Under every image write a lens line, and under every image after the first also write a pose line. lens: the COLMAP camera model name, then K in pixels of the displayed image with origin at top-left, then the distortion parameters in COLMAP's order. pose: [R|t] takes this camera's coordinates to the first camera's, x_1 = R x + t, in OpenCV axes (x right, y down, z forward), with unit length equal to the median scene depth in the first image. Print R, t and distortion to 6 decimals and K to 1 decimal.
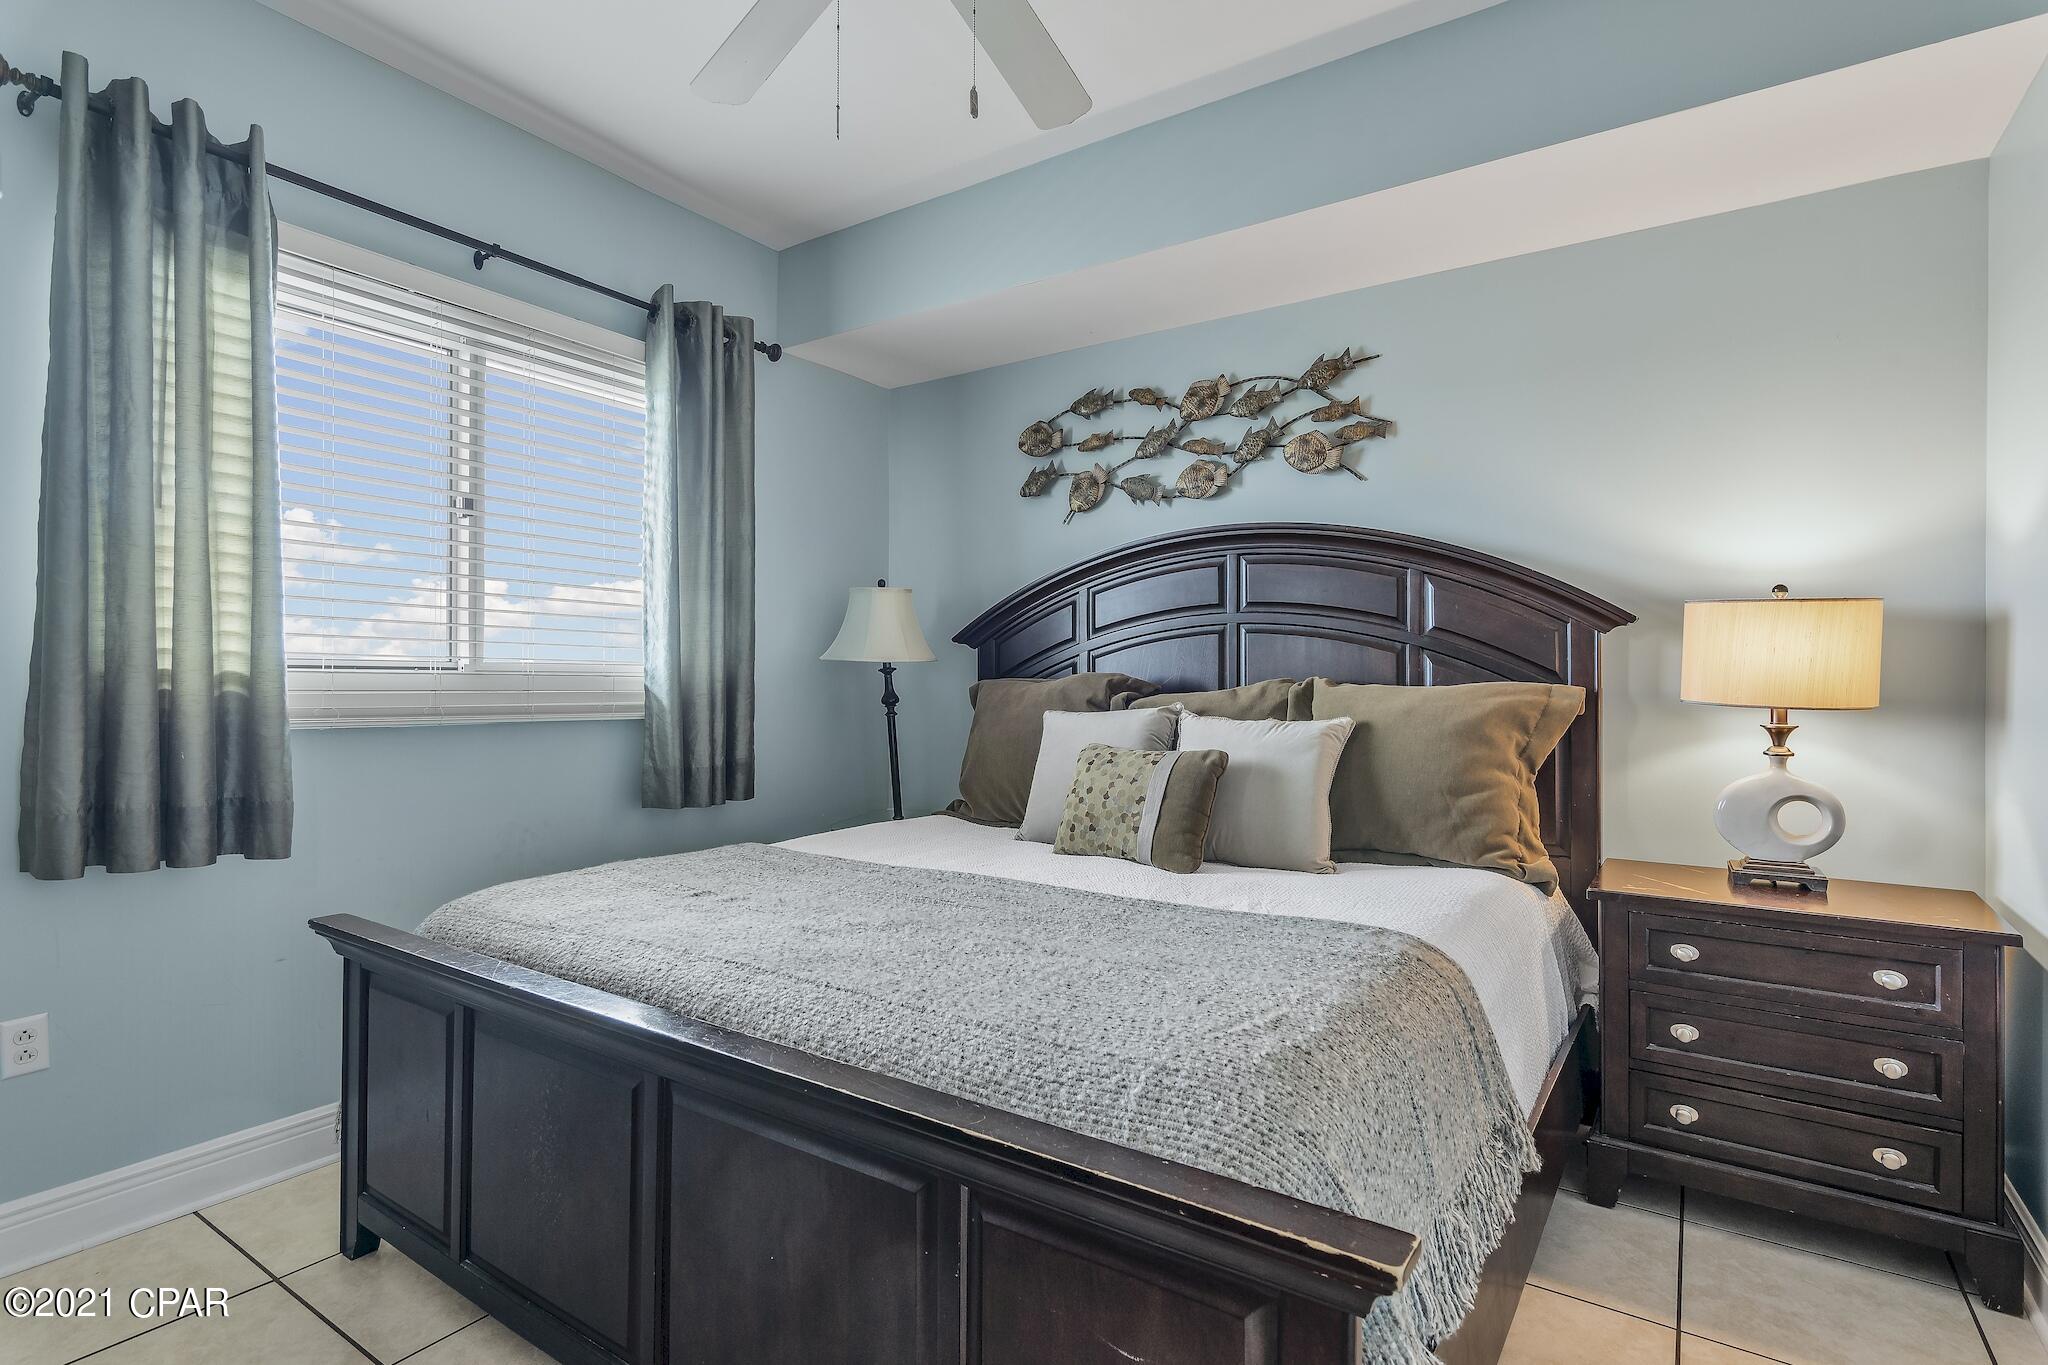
lens RADIAL K [[996.3, 0, 1034.6], [0, 996.3, 675.1], [0, 0, 1]] dist [0.000045, -0.000153]
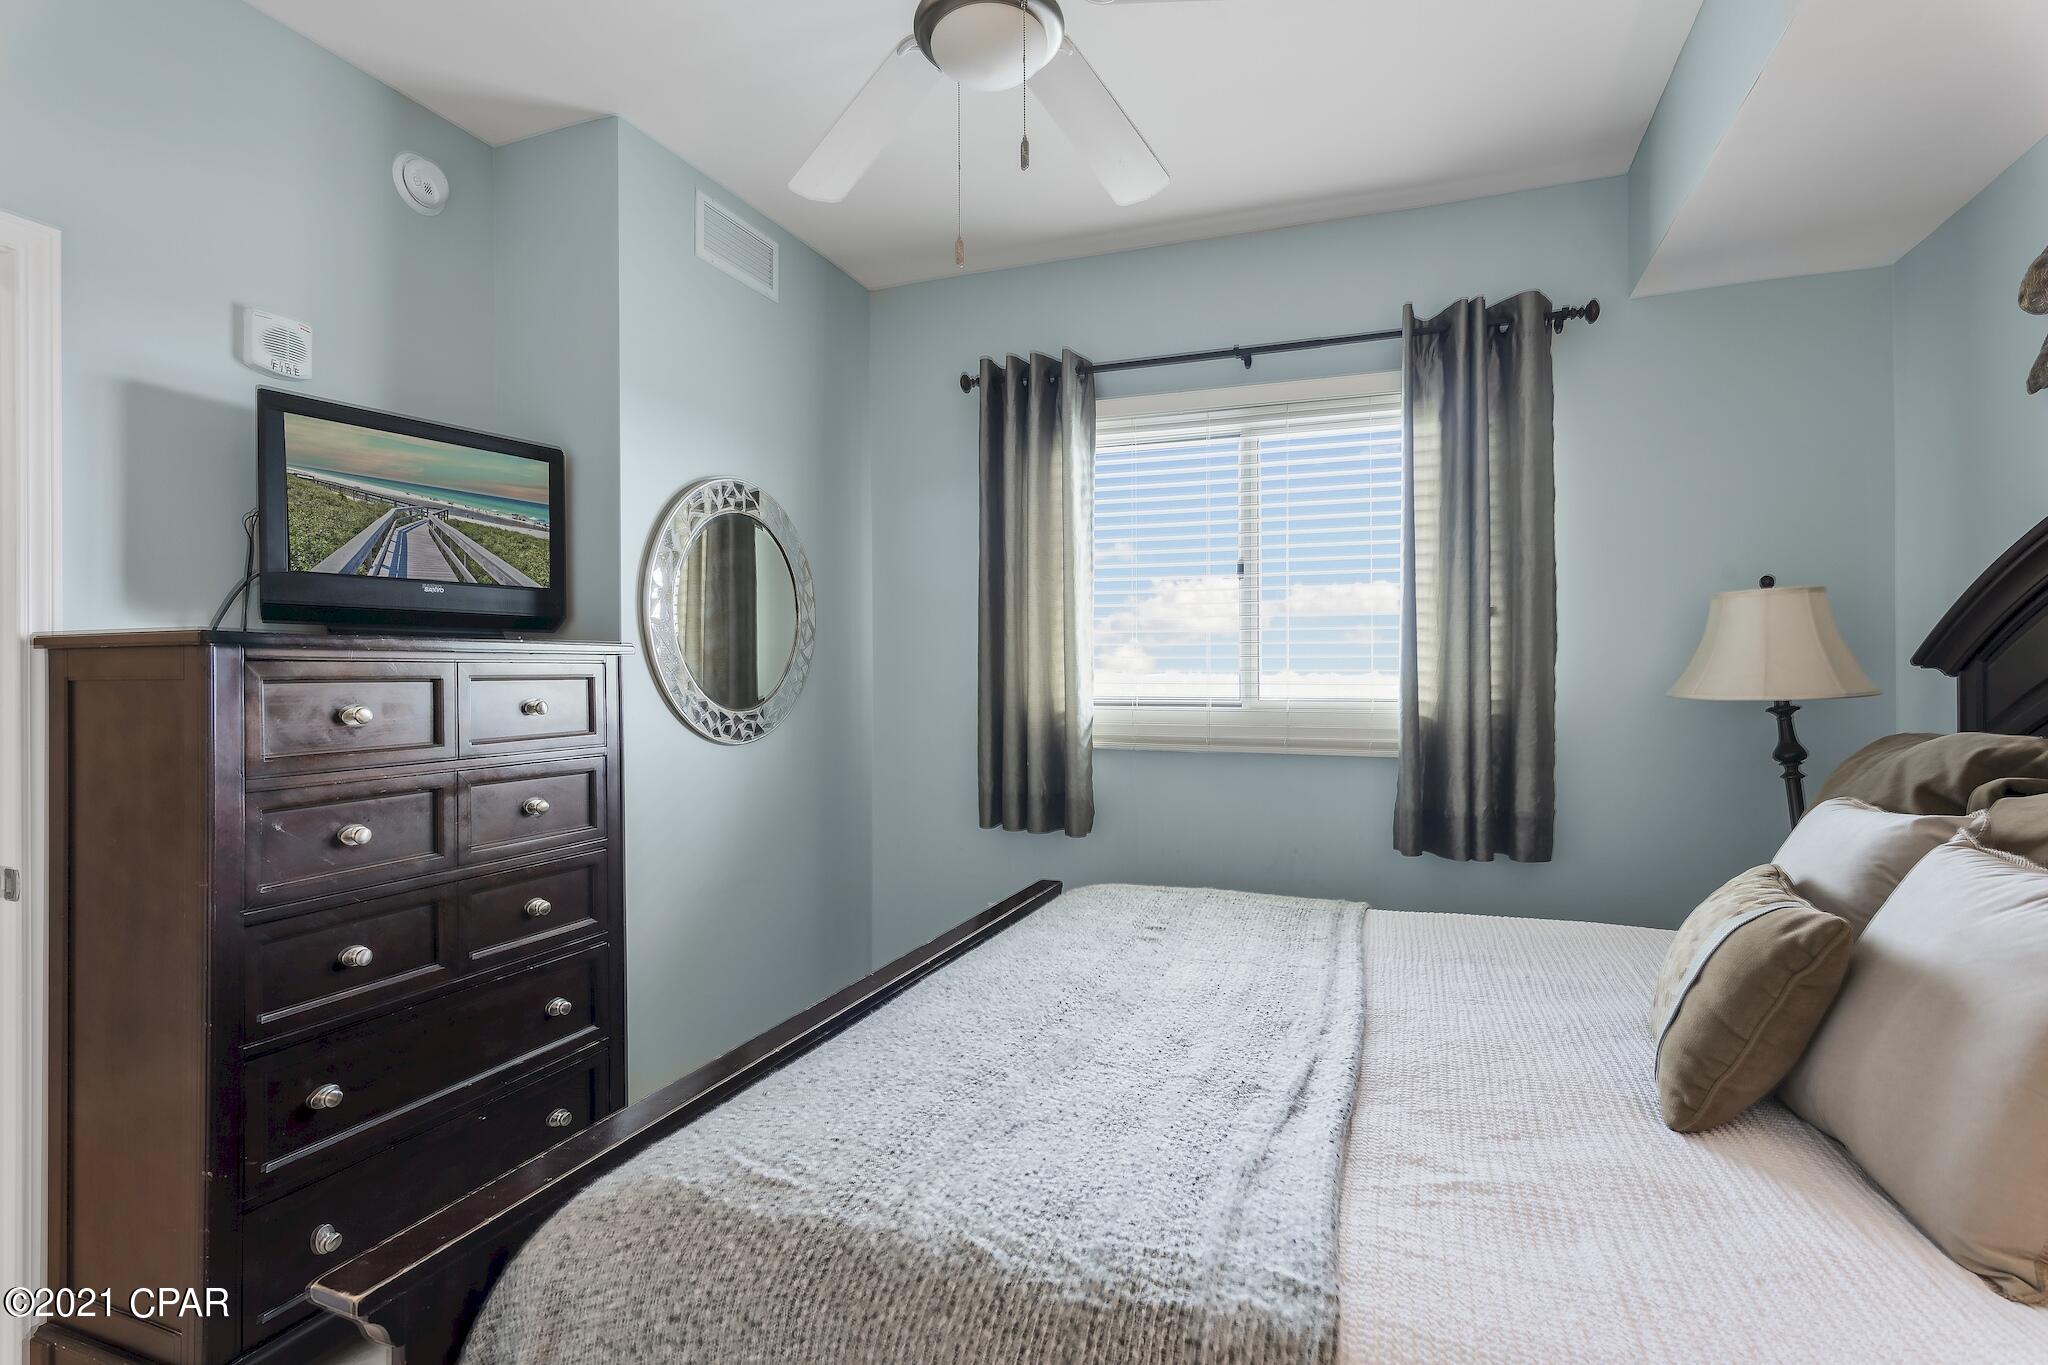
lens RADIAL K [[996.3, 0, 1034.6], [0, 996.3, 675.1], [0, 0, 1]] dist [0.000045, -0.000153]
pose [[0.221839, -0.006598, -0.975061, 0.477744], [0.010375, 0.999936, -0.004406, -0.036727], [0.975028, -0.009139, 0.221893, 0.432874]]
